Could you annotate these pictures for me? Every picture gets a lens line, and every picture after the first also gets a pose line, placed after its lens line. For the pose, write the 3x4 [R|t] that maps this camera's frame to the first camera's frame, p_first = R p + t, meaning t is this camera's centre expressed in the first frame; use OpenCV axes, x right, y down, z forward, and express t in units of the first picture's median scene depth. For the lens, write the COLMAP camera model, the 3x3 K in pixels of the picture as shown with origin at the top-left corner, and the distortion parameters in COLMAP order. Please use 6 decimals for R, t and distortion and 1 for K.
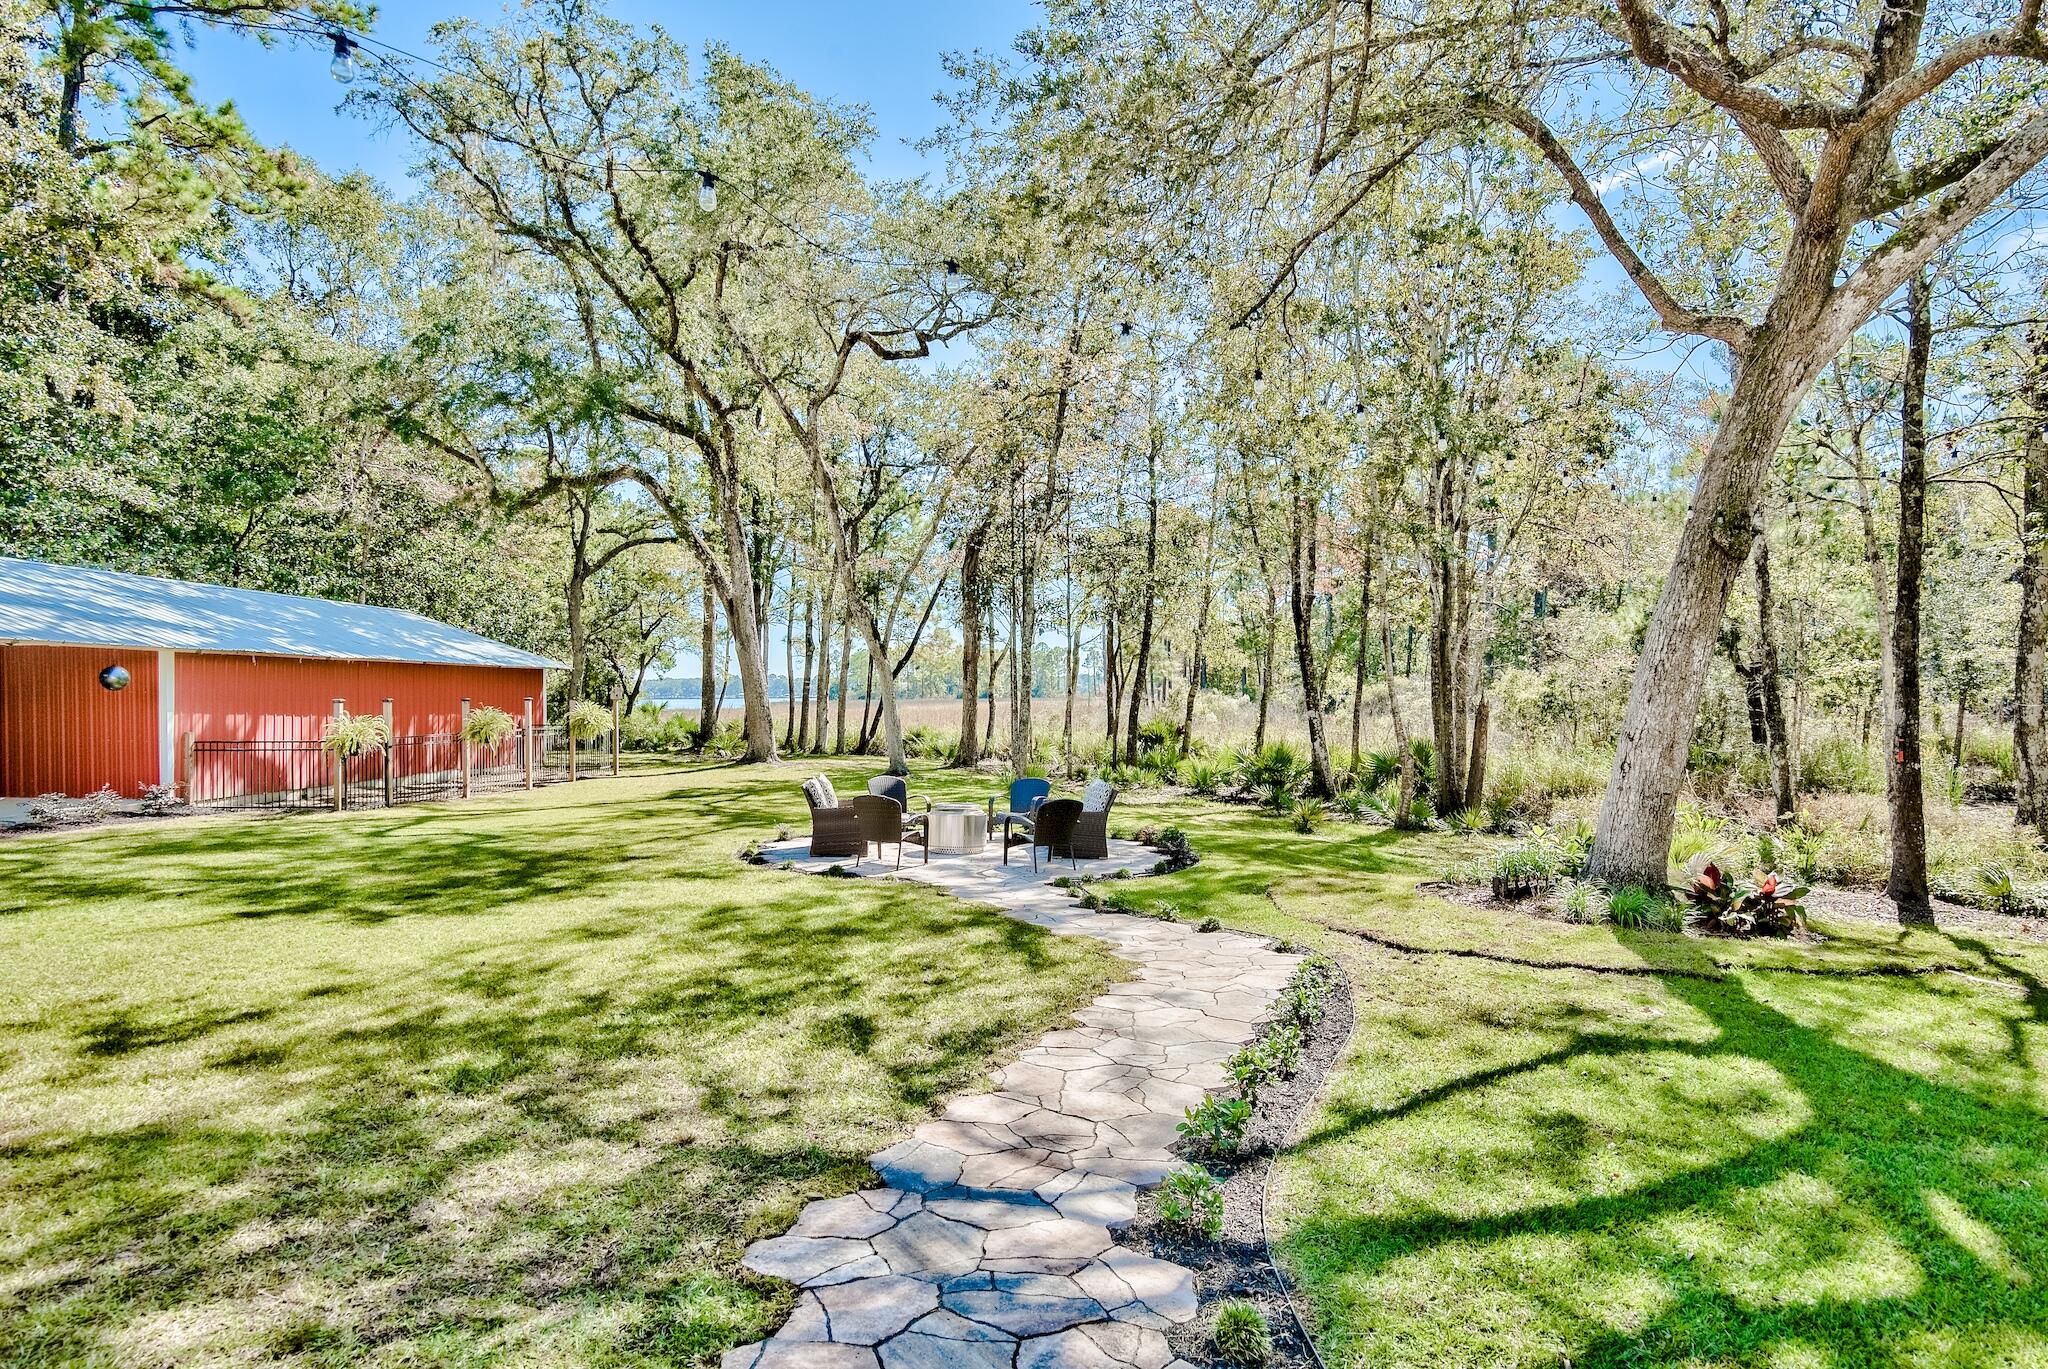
lens RADIAL K [[1148.5, 0, 1023.9], [0, 1148.5, 708.0], [0, 0, 1]] dist [0.012036, 0.000011]
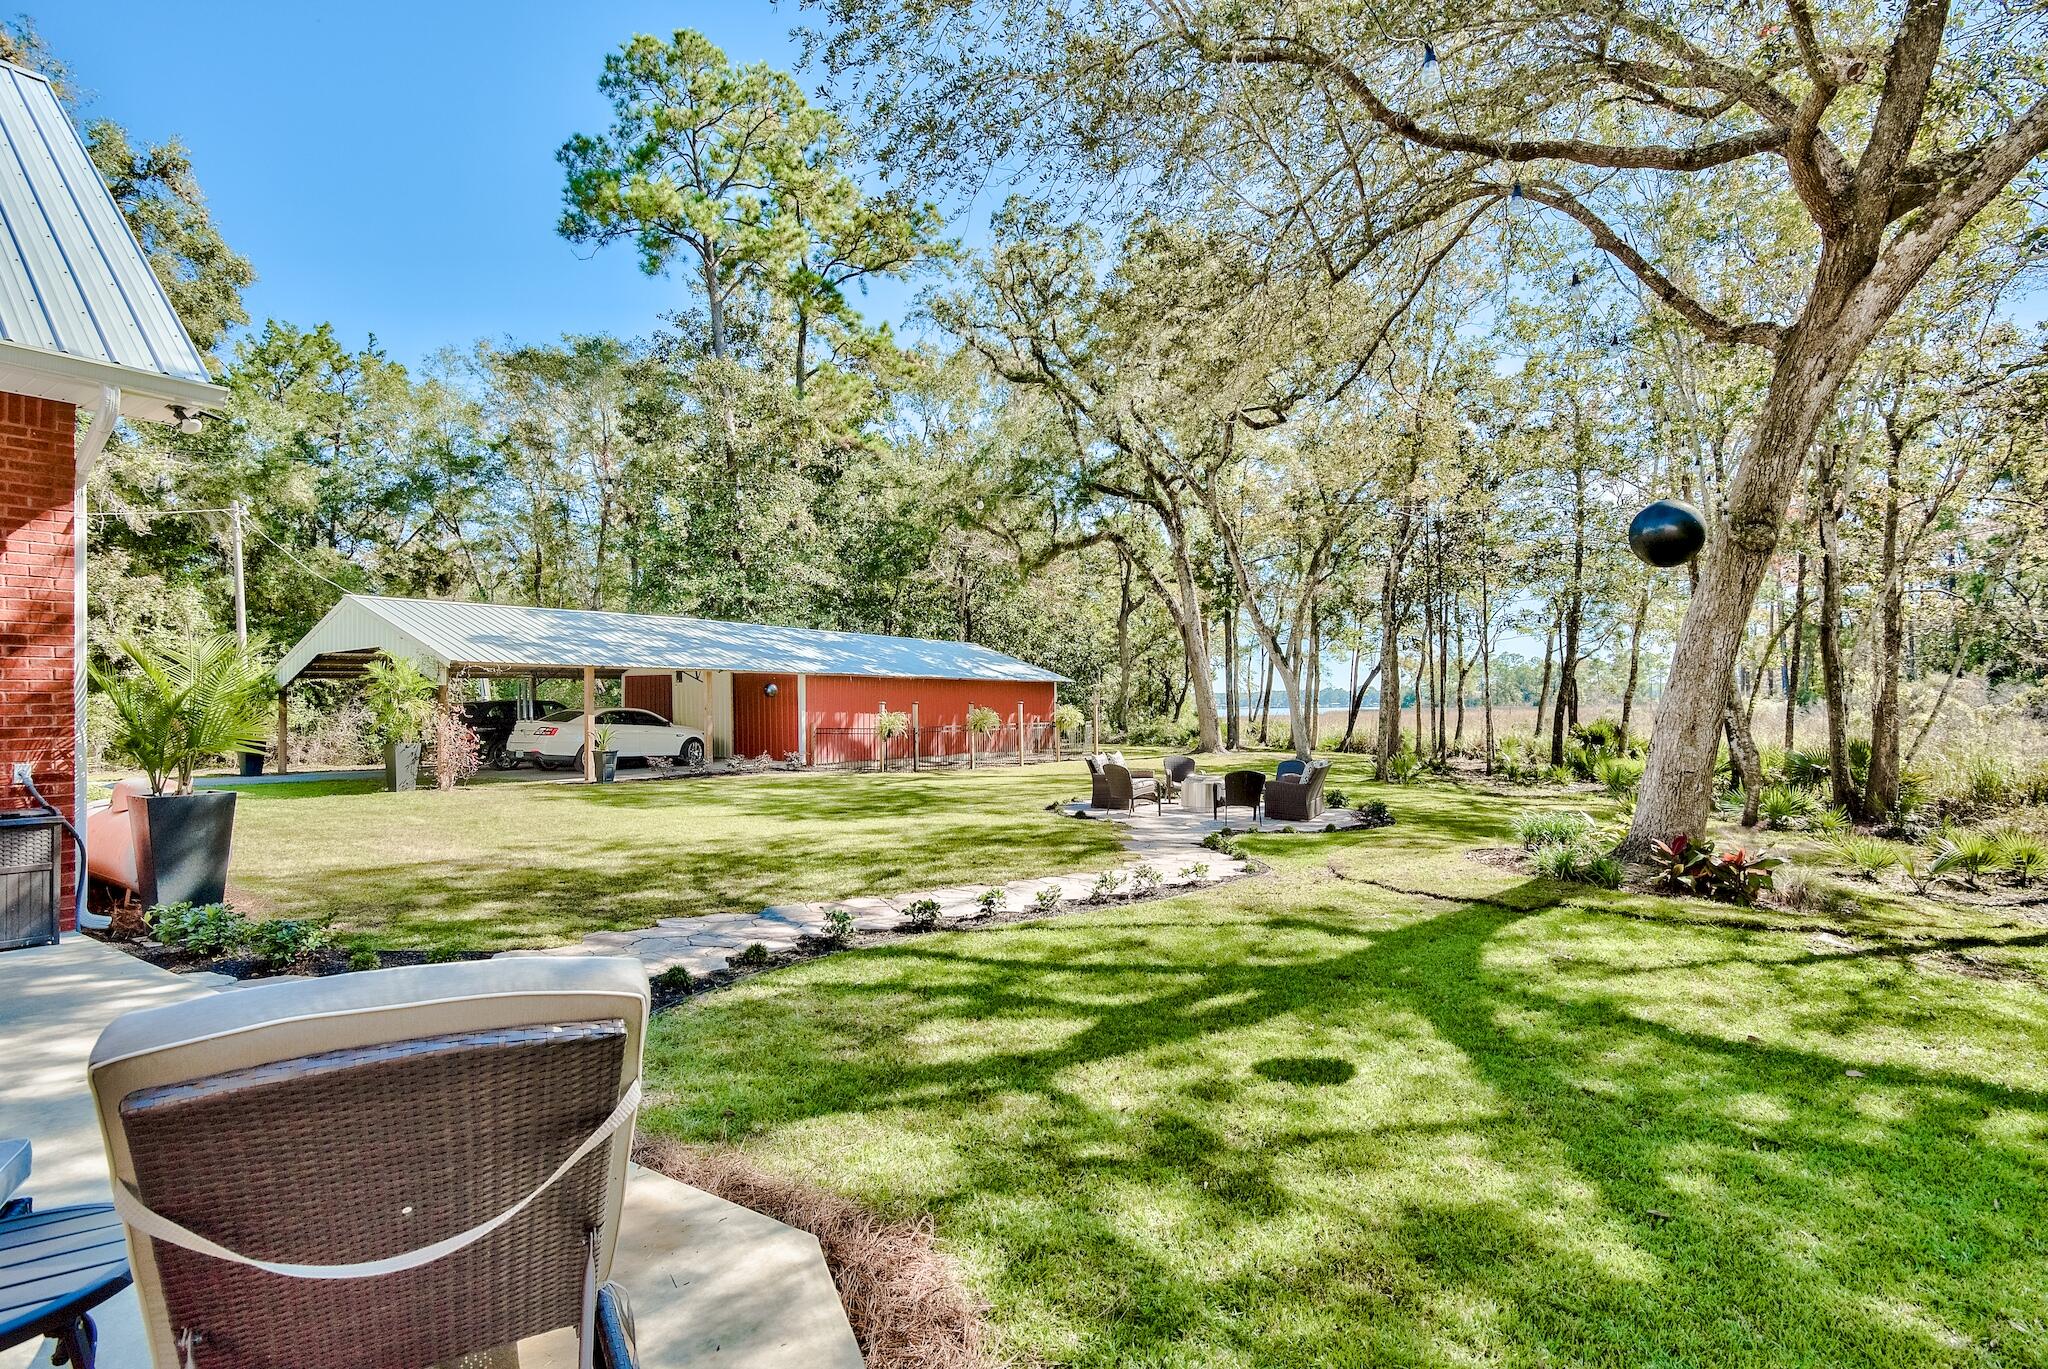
lens RADIAL K [[1014.2, 0, 1040.4], [0, 1014.2, 703.7], [0, 0, 1]] dist [-0.000323, -0.000188]
pose [[0.853492, -0.007840, -0.521046, 0.263100], [0.000927, 0.999908, -0.013528, 0.011003], [0.521104, 0.011063, 0.853421, -0.066076]]
